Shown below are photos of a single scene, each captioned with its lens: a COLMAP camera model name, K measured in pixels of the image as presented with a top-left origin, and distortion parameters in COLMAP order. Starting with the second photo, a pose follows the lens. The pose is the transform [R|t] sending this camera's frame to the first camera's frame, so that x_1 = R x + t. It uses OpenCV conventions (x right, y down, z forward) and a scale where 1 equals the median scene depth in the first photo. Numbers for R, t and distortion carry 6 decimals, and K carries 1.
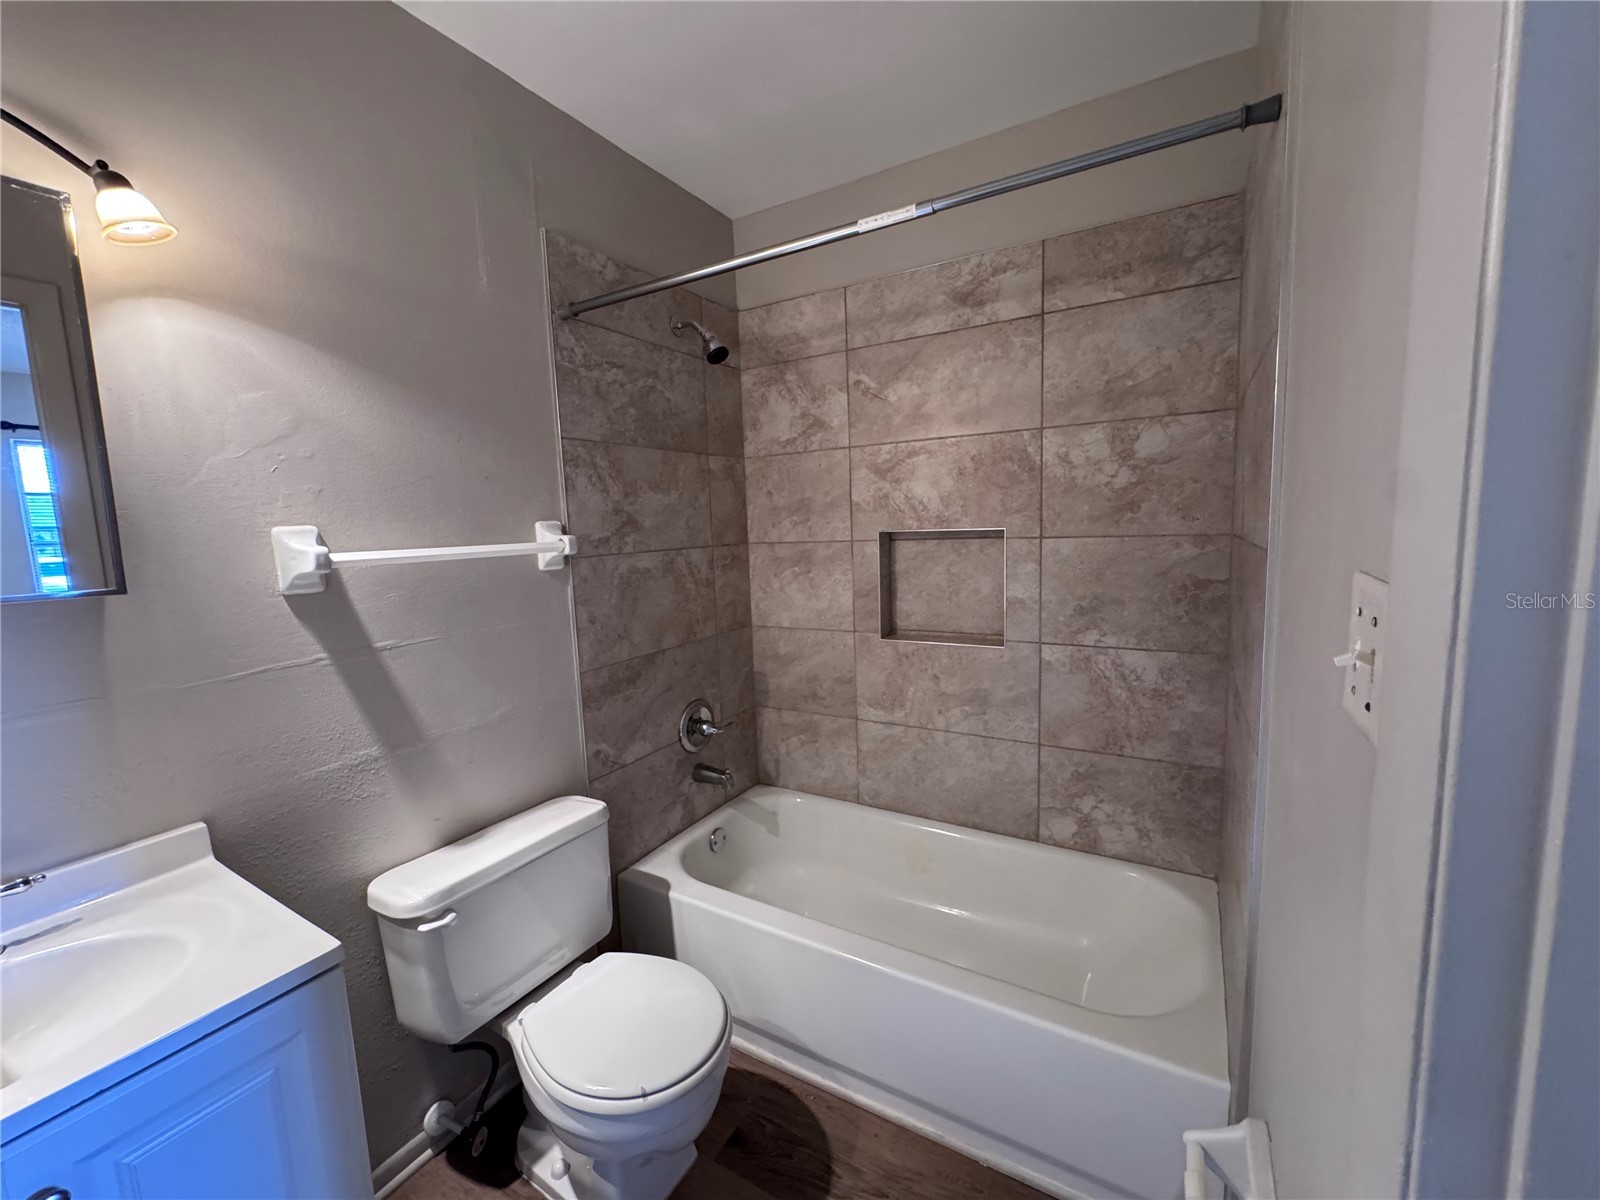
lens RADIAL K [[642.8, 0, 799.2], [0, 642.8, 598.9], [0, 0, 1]] dist [-0.004693, 0.000303]
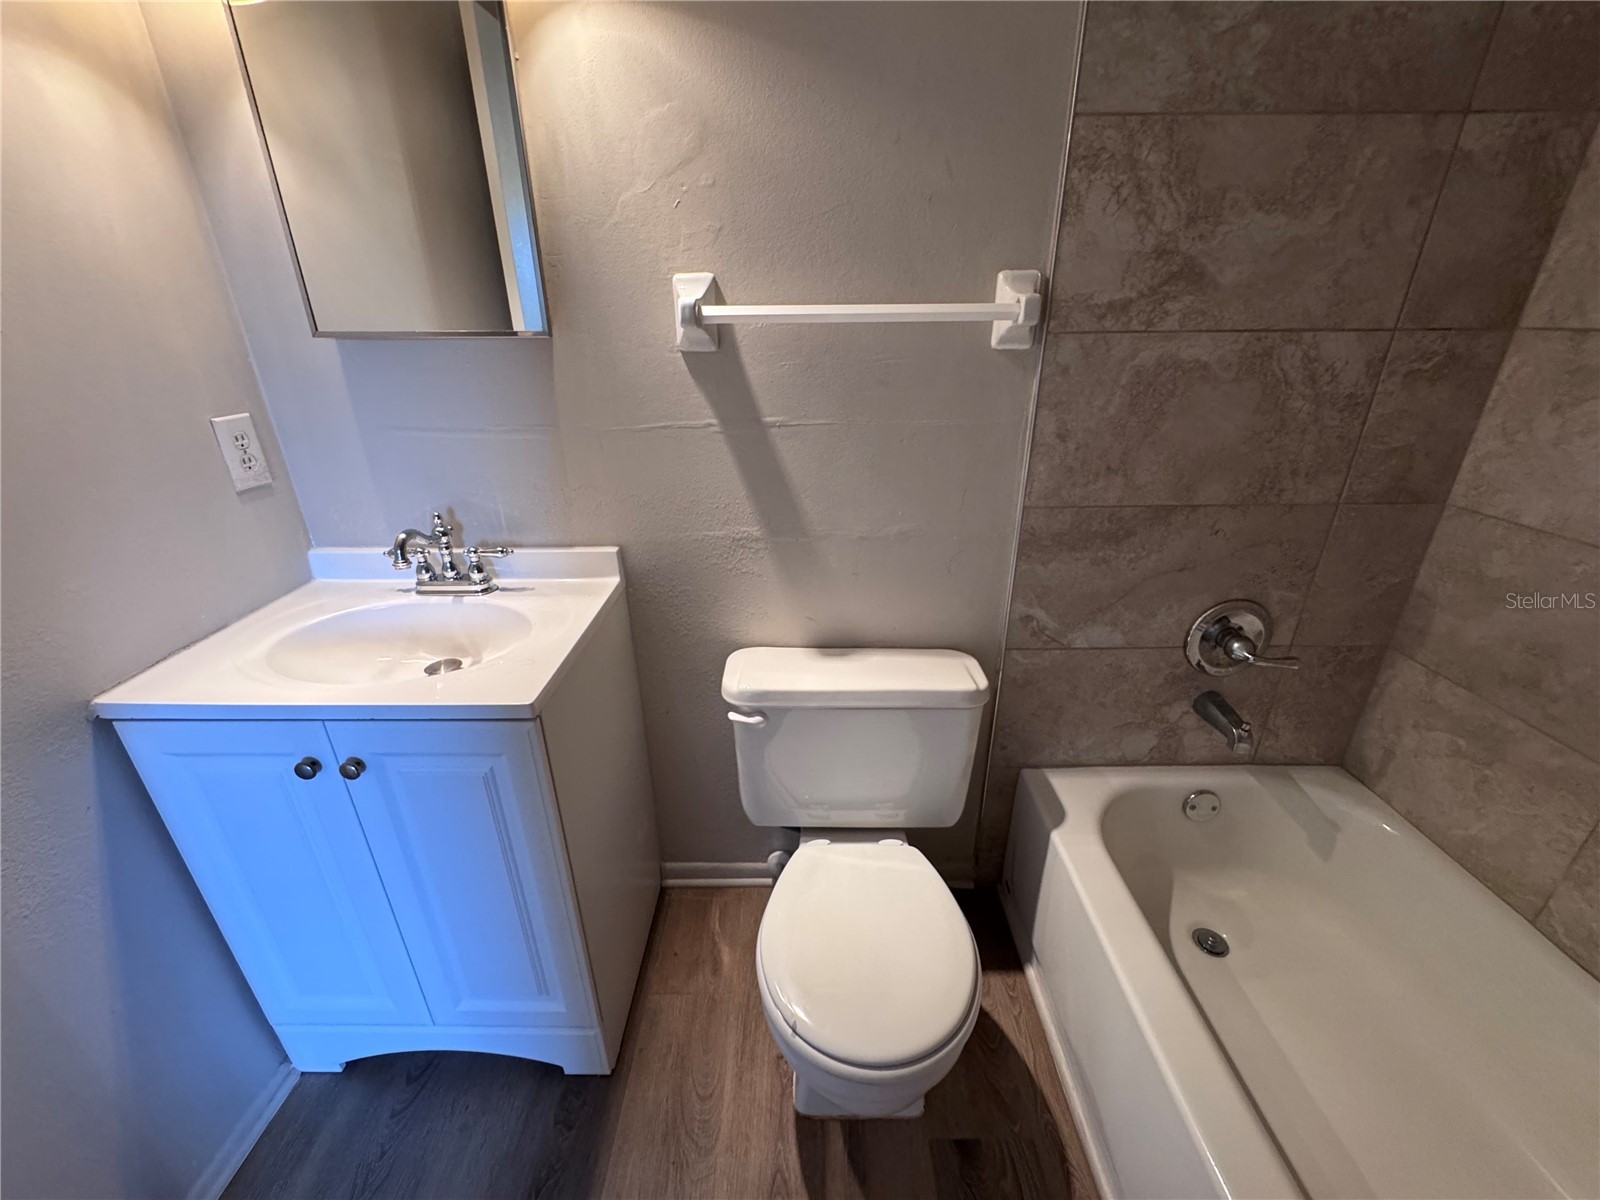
lens RADIAL K [[642.8, 0, 799.2], [0, 642.8, 598.9], [0, 0, 1]] dist [-0.004693, 0.000303]
pose [[0.505177, 0.374132, -0.777703, 0.117471], [-0.111371, 0.921872, 0.371145, -0.025736], [0.855800, -0.100880, 0.507376, 0.387167]]
